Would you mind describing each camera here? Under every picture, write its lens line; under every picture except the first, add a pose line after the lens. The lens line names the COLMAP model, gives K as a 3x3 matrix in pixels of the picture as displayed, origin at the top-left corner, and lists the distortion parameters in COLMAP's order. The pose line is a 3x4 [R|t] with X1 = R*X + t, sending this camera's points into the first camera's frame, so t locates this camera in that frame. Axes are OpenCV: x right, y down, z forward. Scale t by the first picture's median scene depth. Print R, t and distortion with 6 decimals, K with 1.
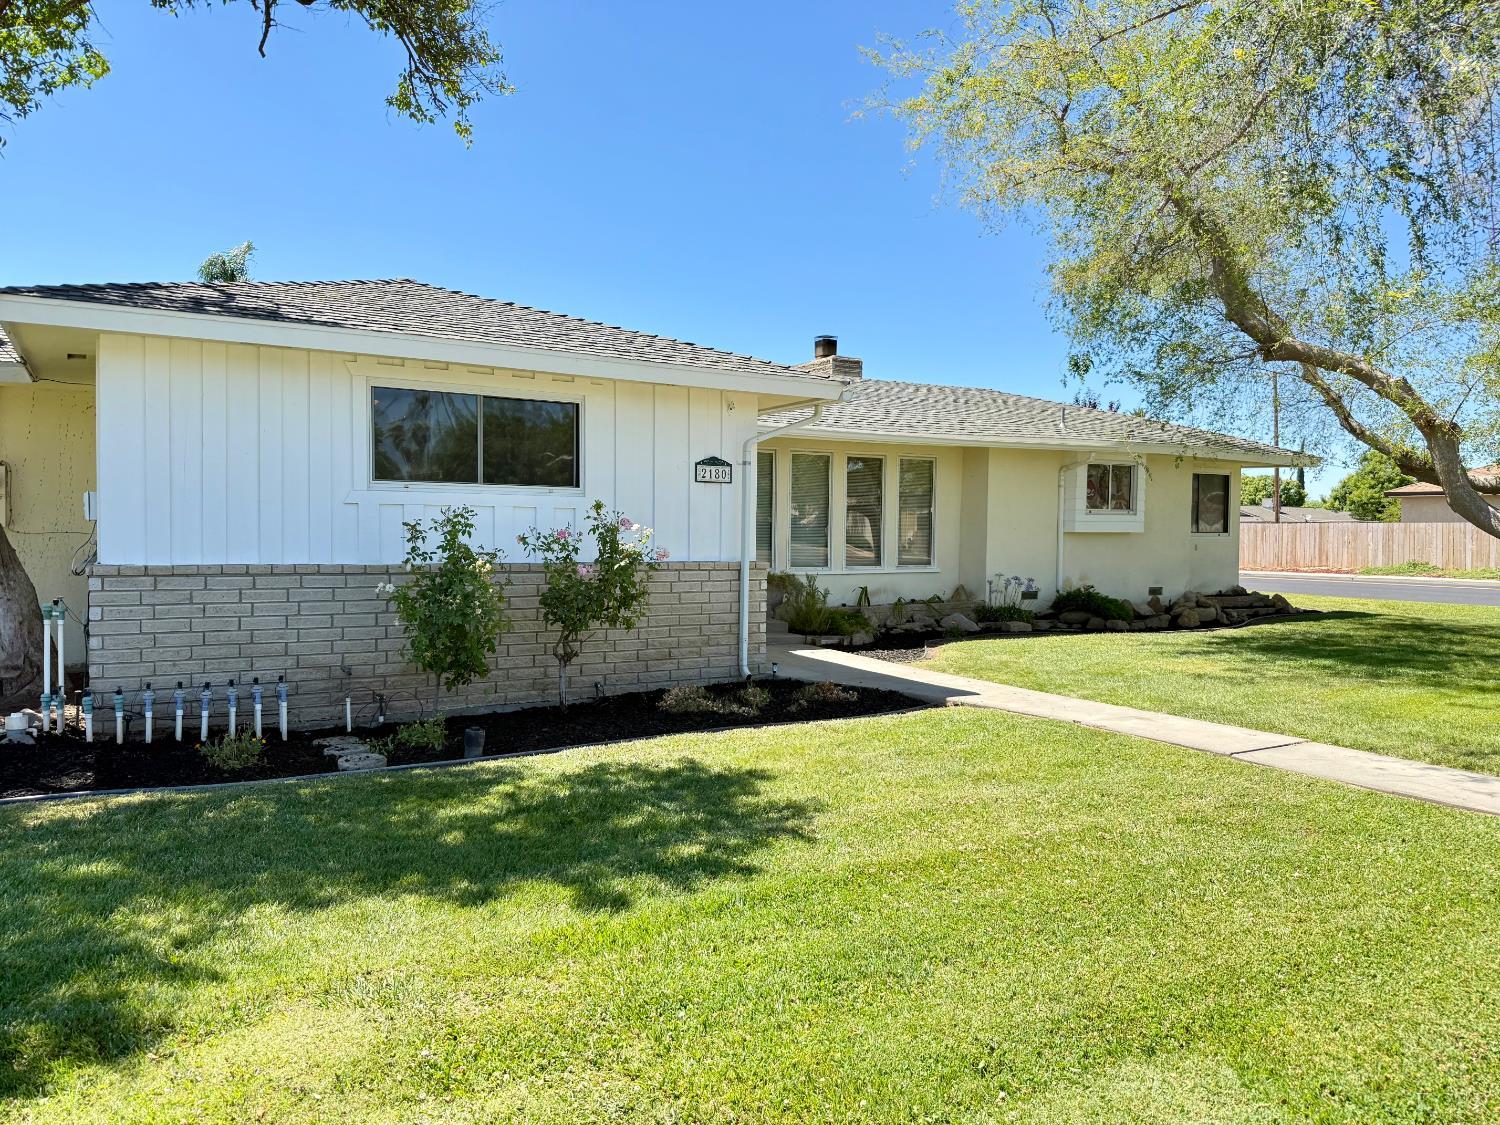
lens RADIAL K [[1081.7, 0, 747.8], [0, 1081.7, 567.8], [0, 0, 1]] dist [0.032233, -0.003548]
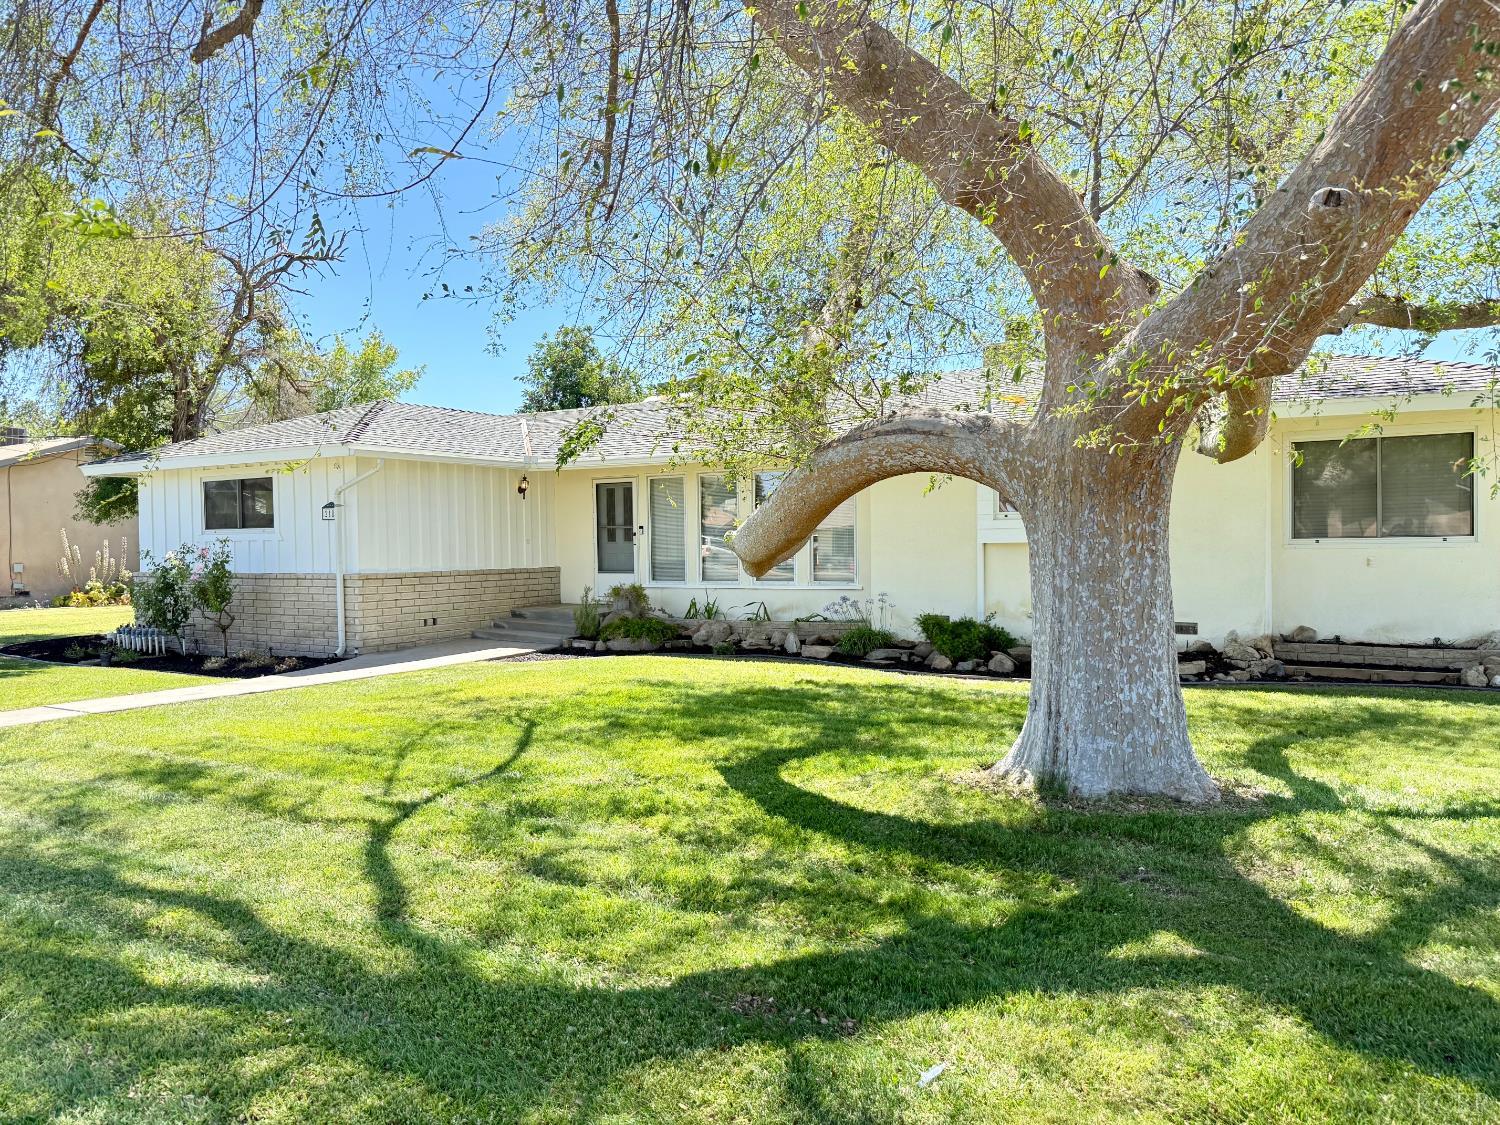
lens RADIAL K [[1081.7, 0, 749.8], [0, 1081.7, 566.0], [0, 0, 1]] dist [0.032233, -0.003548]
pose [[0.420117, 0.002975, -0.907465, 1.669272], [-0.015622, 0.999870, -0.003954, -0.020935], [0.907336, 0.015837, 0.420109, 0.962827]]
